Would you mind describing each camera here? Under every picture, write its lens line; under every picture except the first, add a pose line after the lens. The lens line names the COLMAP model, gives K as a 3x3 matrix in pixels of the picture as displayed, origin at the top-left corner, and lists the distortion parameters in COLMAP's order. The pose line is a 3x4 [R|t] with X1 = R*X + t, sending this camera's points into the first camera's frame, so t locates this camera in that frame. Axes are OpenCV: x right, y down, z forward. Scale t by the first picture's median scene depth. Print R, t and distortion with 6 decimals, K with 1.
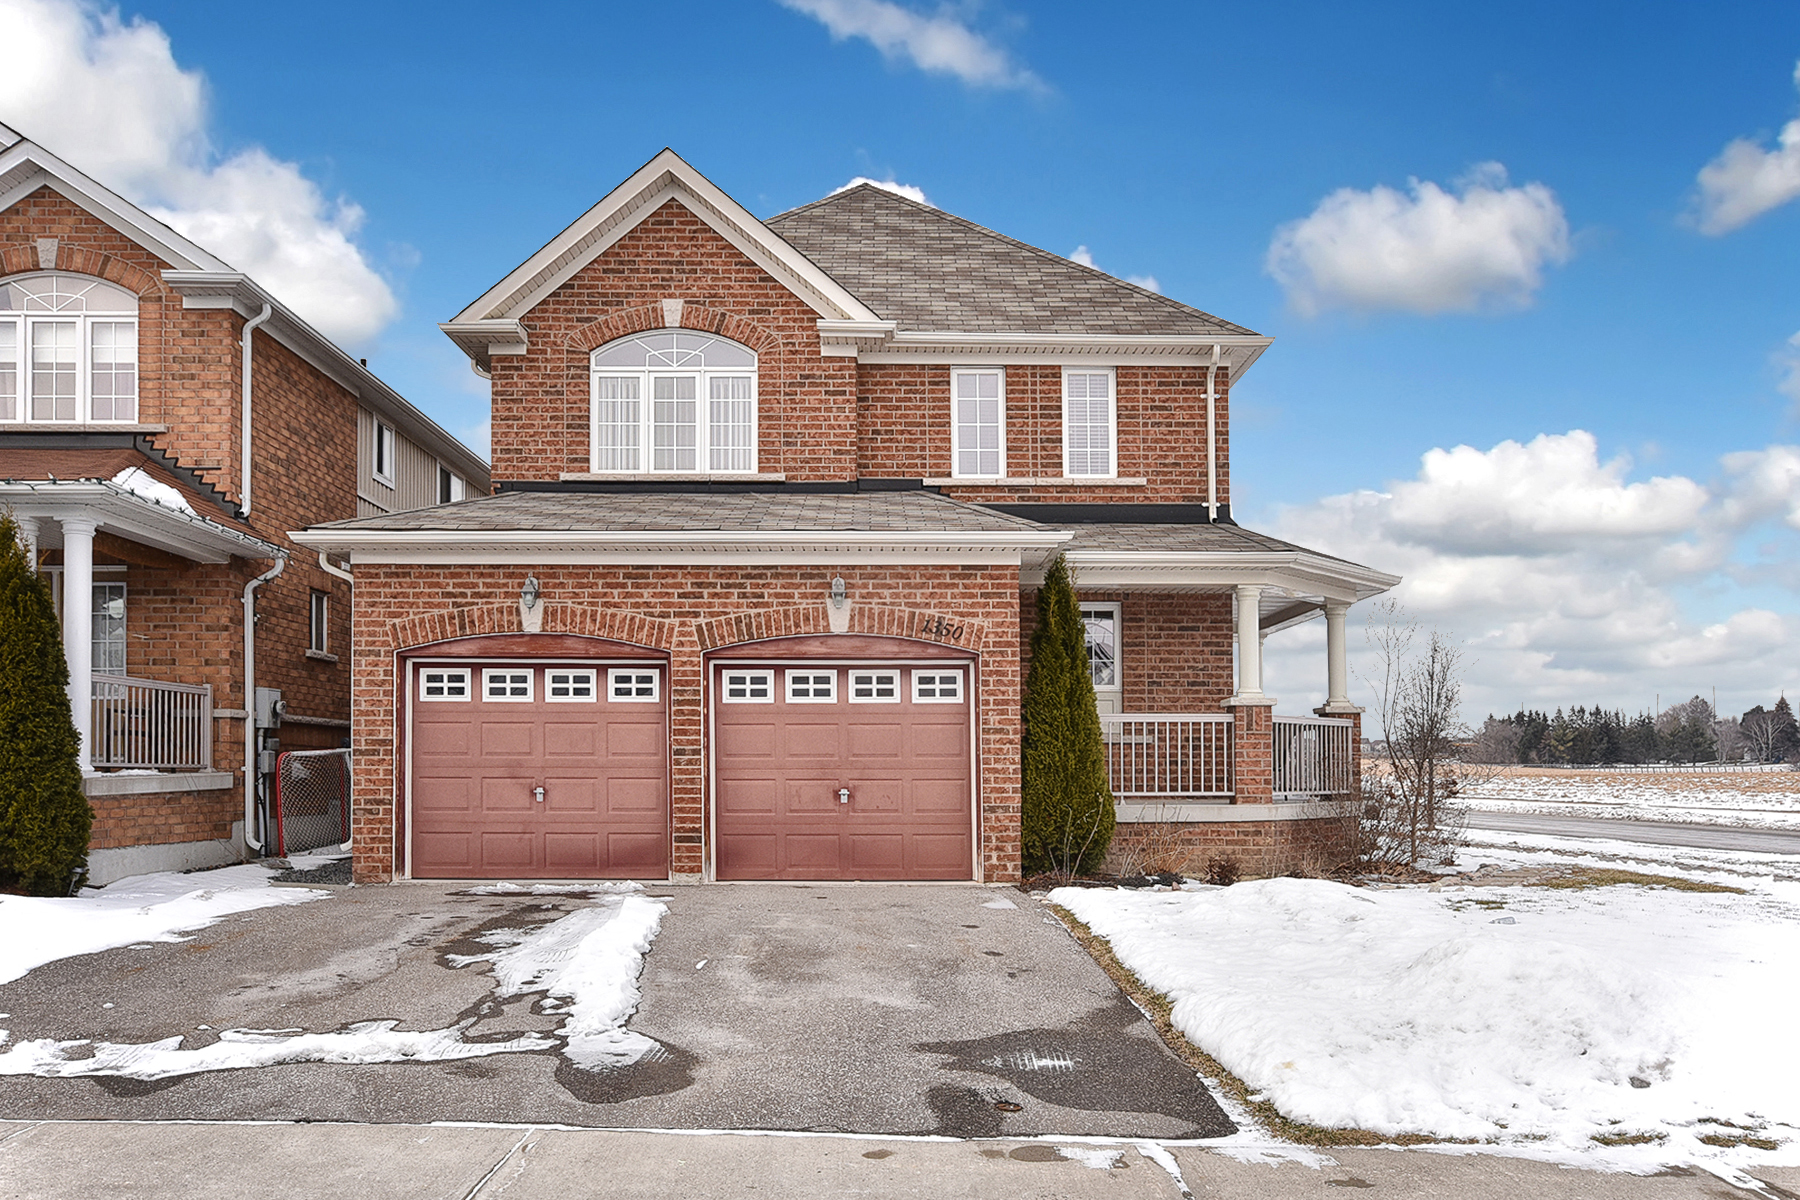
lens RADIAL K [[1304.7, 0, 900.4], [0, 1304.7, 598.0], [0, 0, 1]] dist [-0.011404, -0.004864]
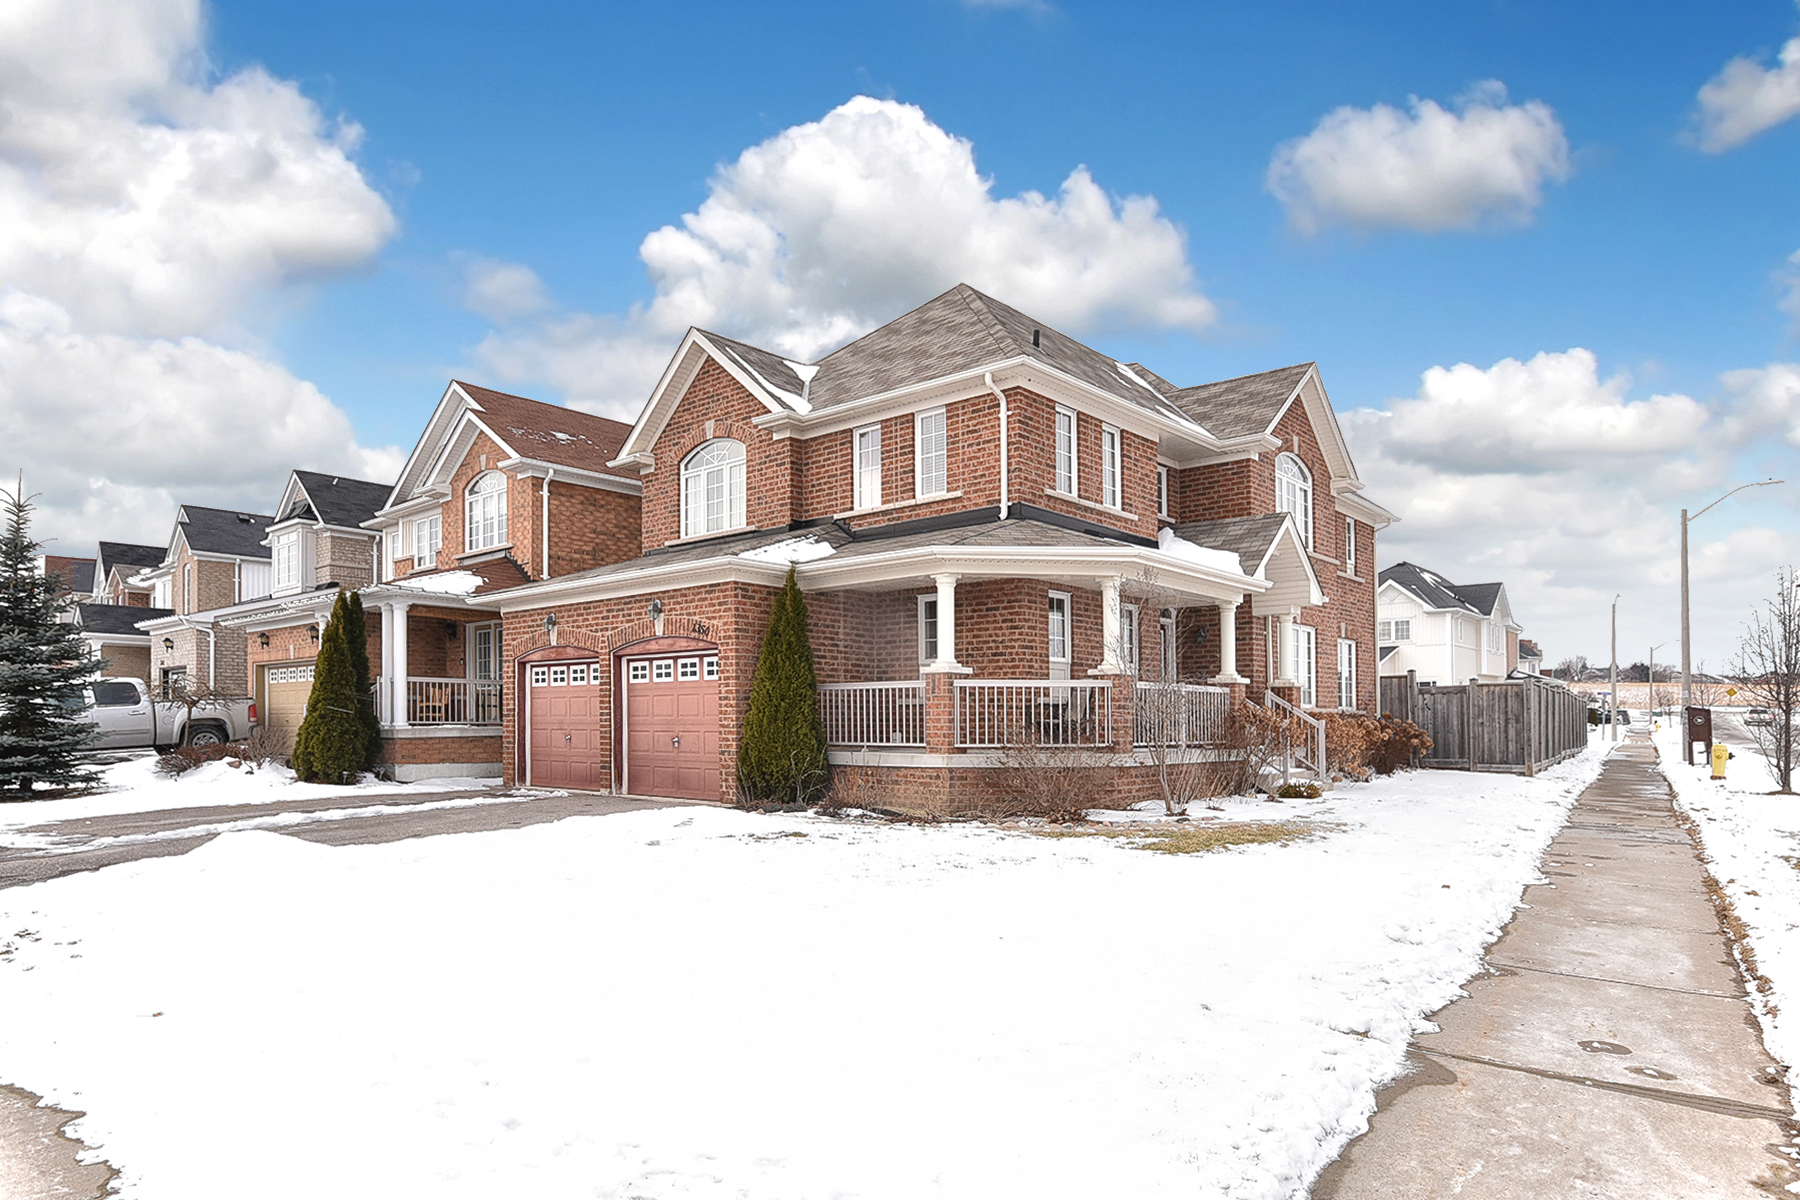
lens RADIAL K [[1001.1, 0, 900.4], [0, 1001.1, 600.1], [0, 0, 1]] dist [0.004025, 0.000189]
pose [[0.759235, -0.078160, -0.646107, 0.758933], [0.084029, 0.996225, -0.021773, 0.028081], [0.645370, -0.037761, 0.762937, 0.233699]]
